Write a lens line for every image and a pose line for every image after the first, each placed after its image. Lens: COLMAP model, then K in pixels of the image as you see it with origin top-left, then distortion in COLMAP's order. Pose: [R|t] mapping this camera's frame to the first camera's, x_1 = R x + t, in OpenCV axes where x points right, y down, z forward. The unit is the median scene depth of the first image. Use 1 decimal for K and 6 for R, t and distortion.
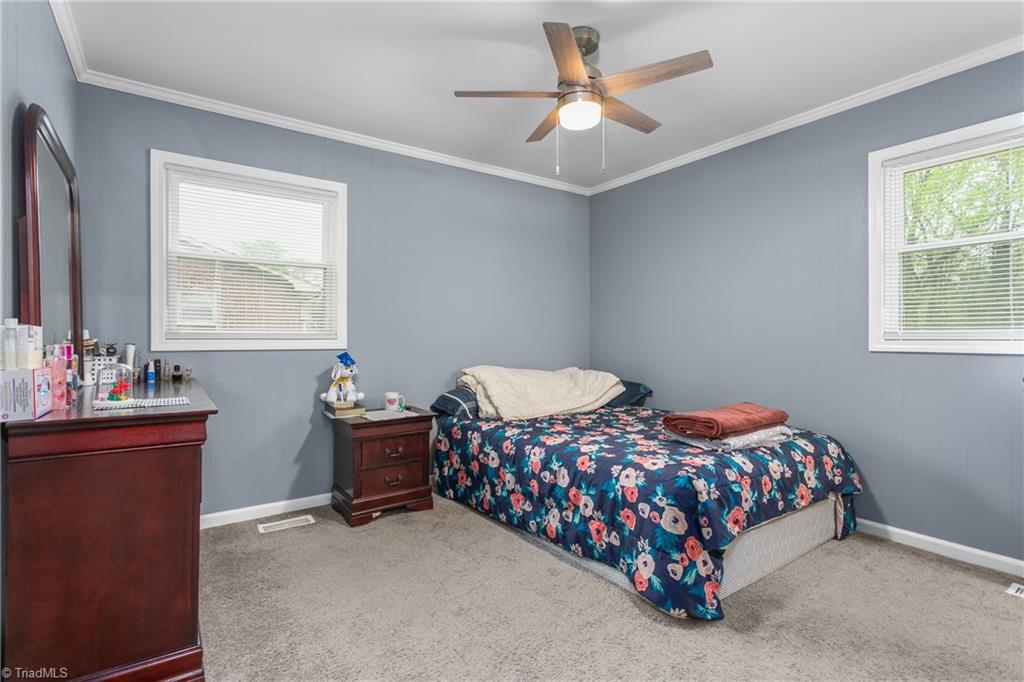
lens RADIAL K [[487.8, 0, 509.4], [0, 487.8, 334.4], [0, 0, 1]] dist [0.000728, 0.000456]
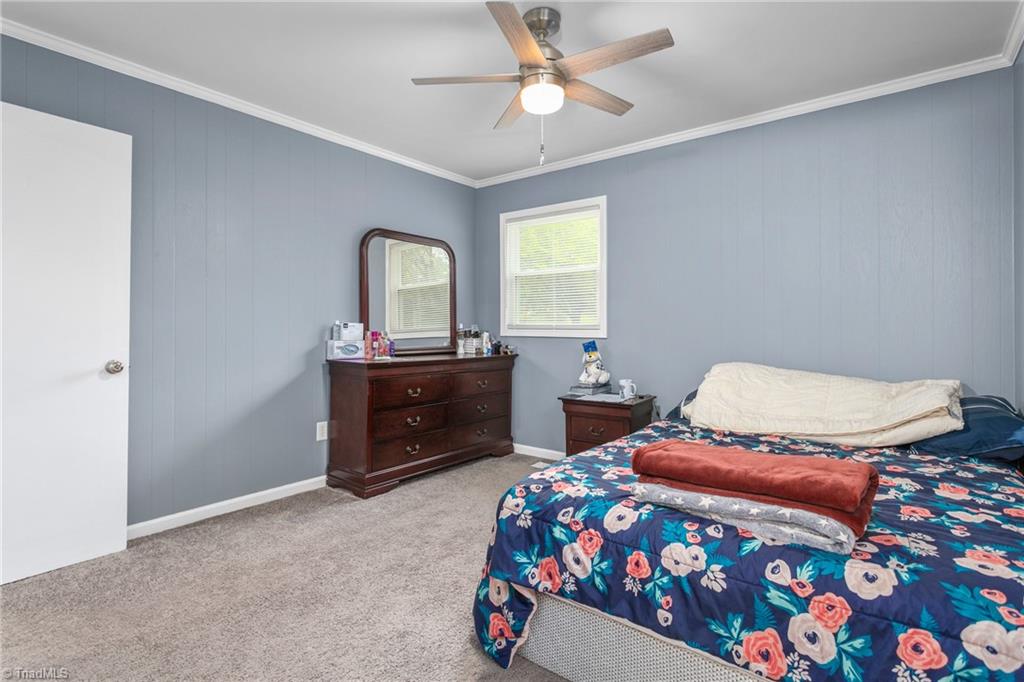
lens RADIAL K [[497.0, 0, 514.5], [0, 497.0, 323.3], [0, 0, 1]] dist [0.000020, 0.000193]
pose [[0.307079, -0.006006, -0.951665, 0.809746], [0.004075, 0.999979, -0.004996, -0.000168], [0.951675, -0.002344, 0.307097, 0.488897]]
